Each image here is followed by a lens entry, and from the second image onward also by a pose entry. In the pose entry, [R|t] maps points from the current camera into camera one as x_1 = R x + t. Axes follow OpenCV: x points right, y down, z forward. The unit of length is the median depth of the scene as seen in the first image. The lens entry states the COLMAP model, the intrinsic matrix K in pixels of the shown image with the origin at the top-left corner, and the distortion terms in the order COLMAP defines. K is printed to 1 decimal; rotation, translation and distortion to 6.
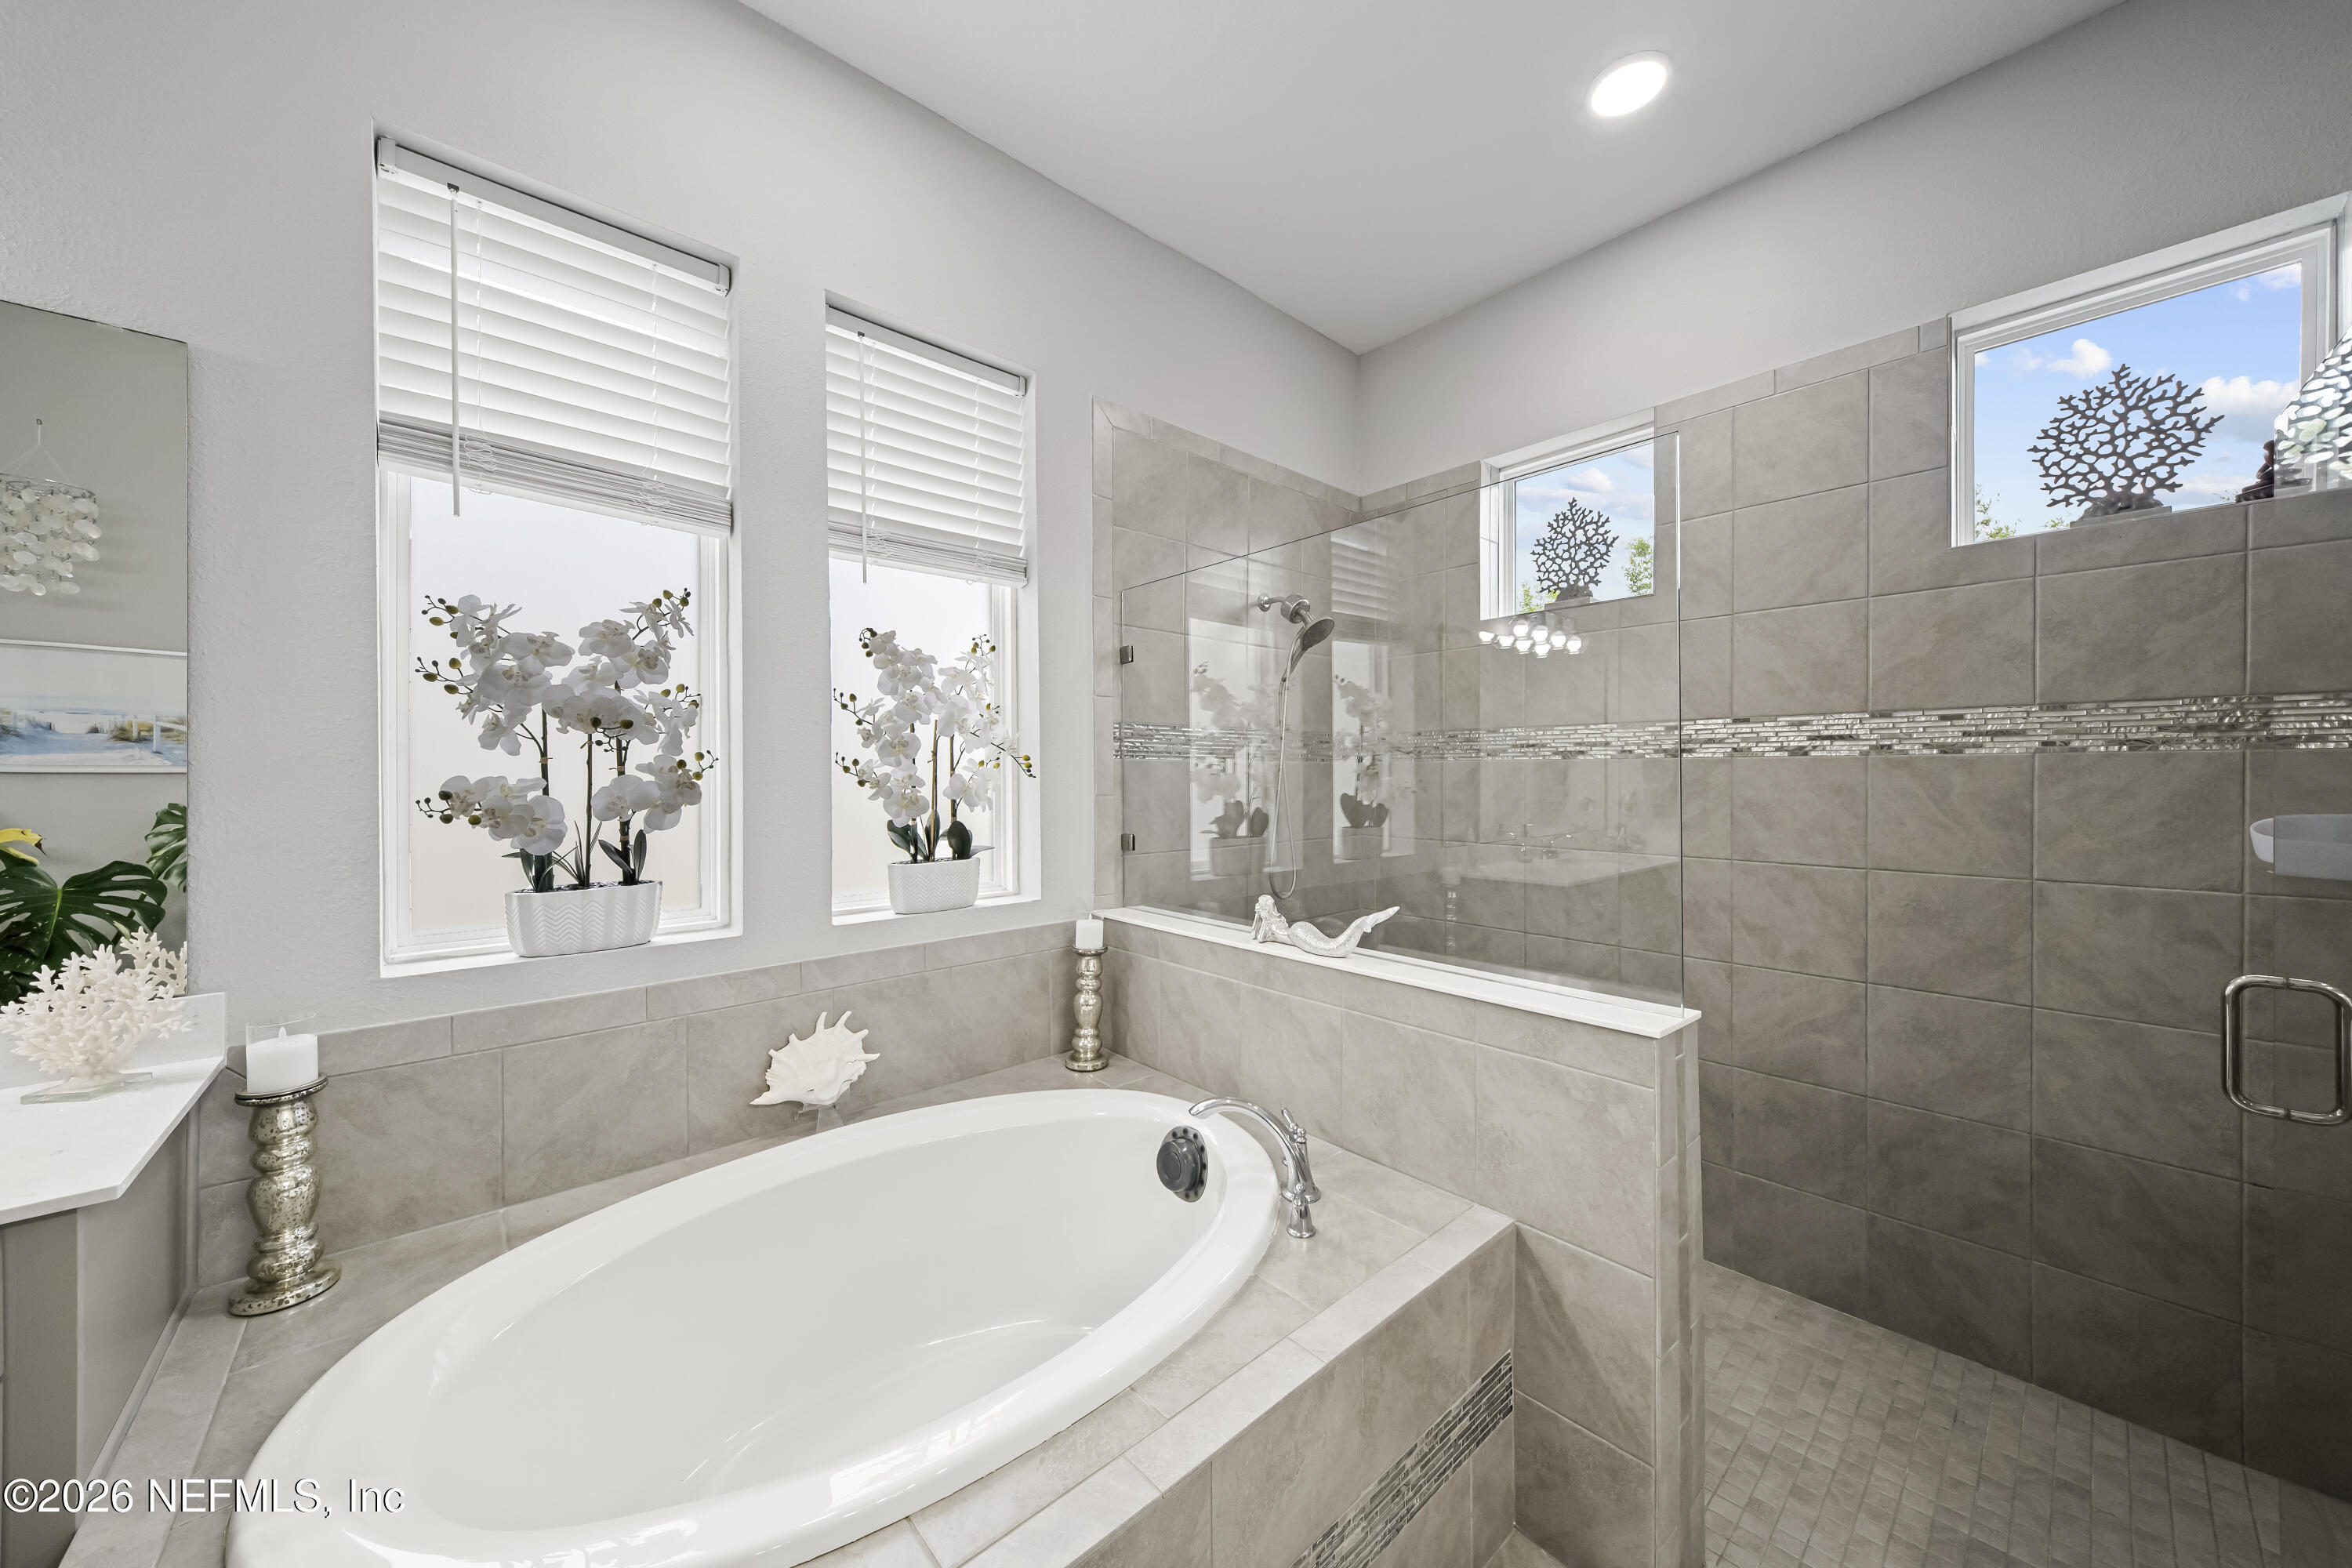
lens RADIAL K [[820.8, 0, 1167.0], [0, 820.8, 781.1], [0, 0, 1]] dist [0.009405, -0.002859]
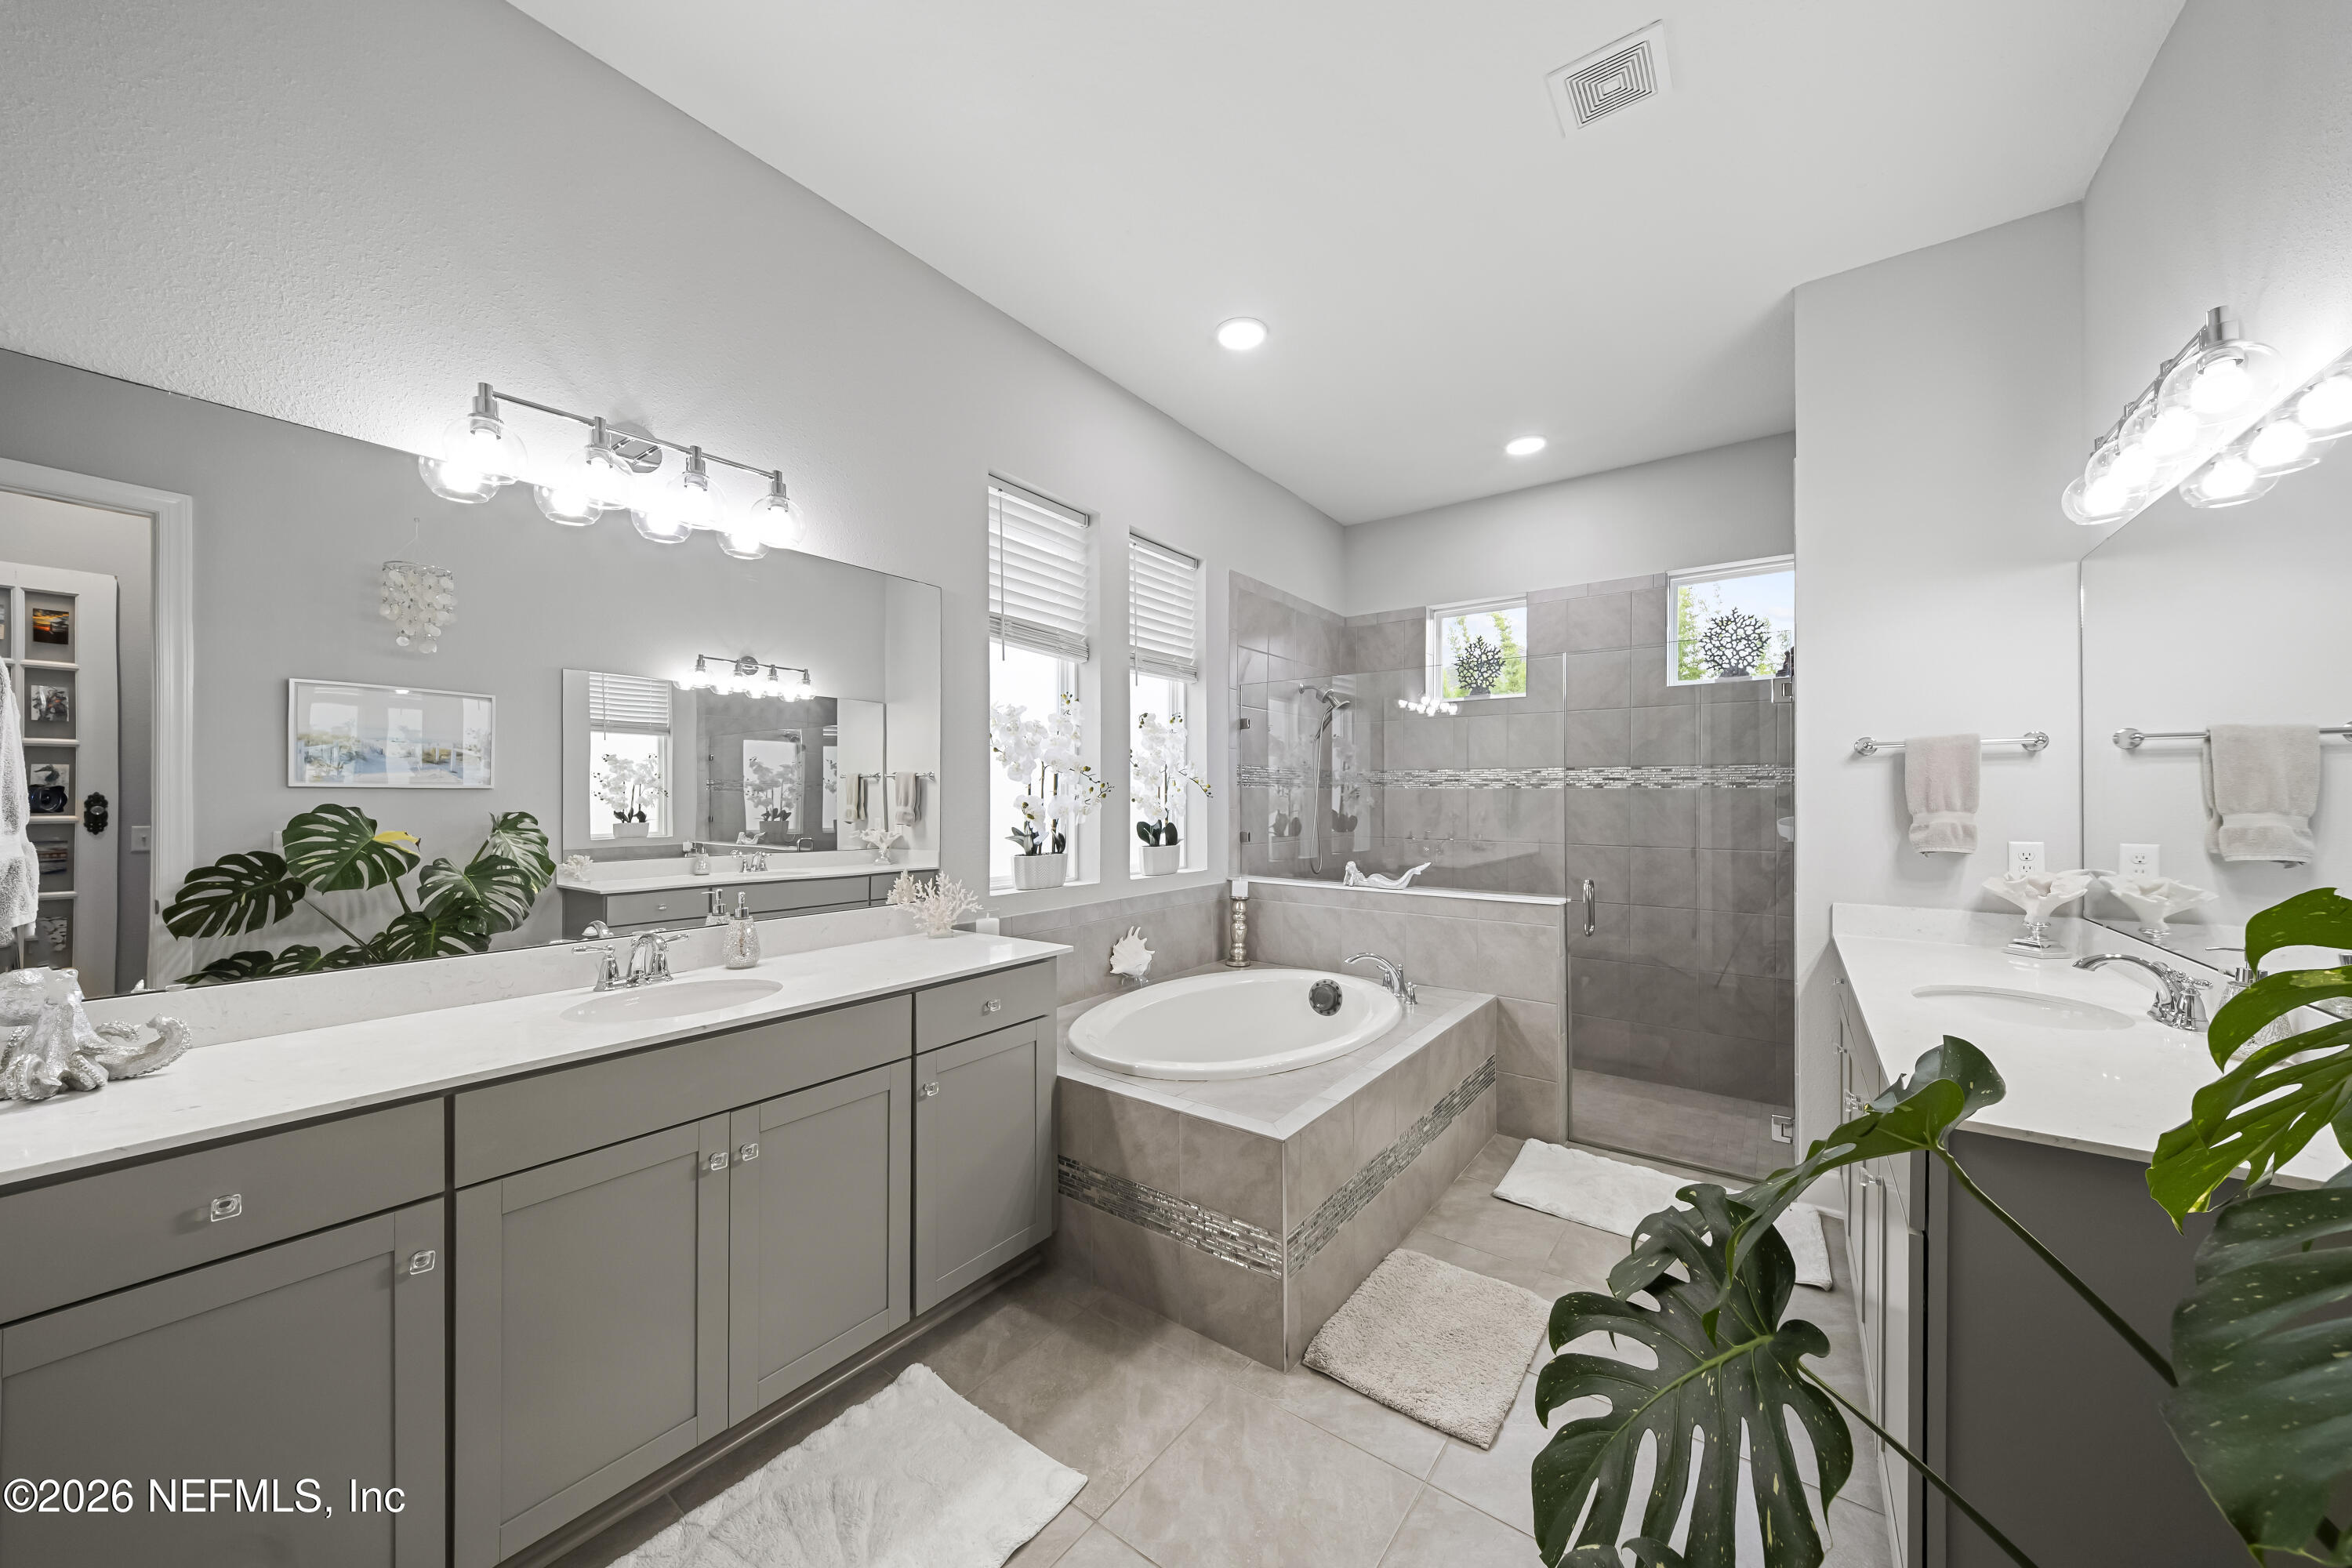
lens RADIAL K [[820.8, 0, 1177.2], [0, 820.8, 798.8], [0, 0, 1]] dist [0.009405, -0.002859]
pose [[0.978221, 0.006055, 0.207480, -0.606383], [-0.005023, 0.999972, -0.005499, 0.008712], [-0.207507, 0.004337, 0.978224, -0.685239]]
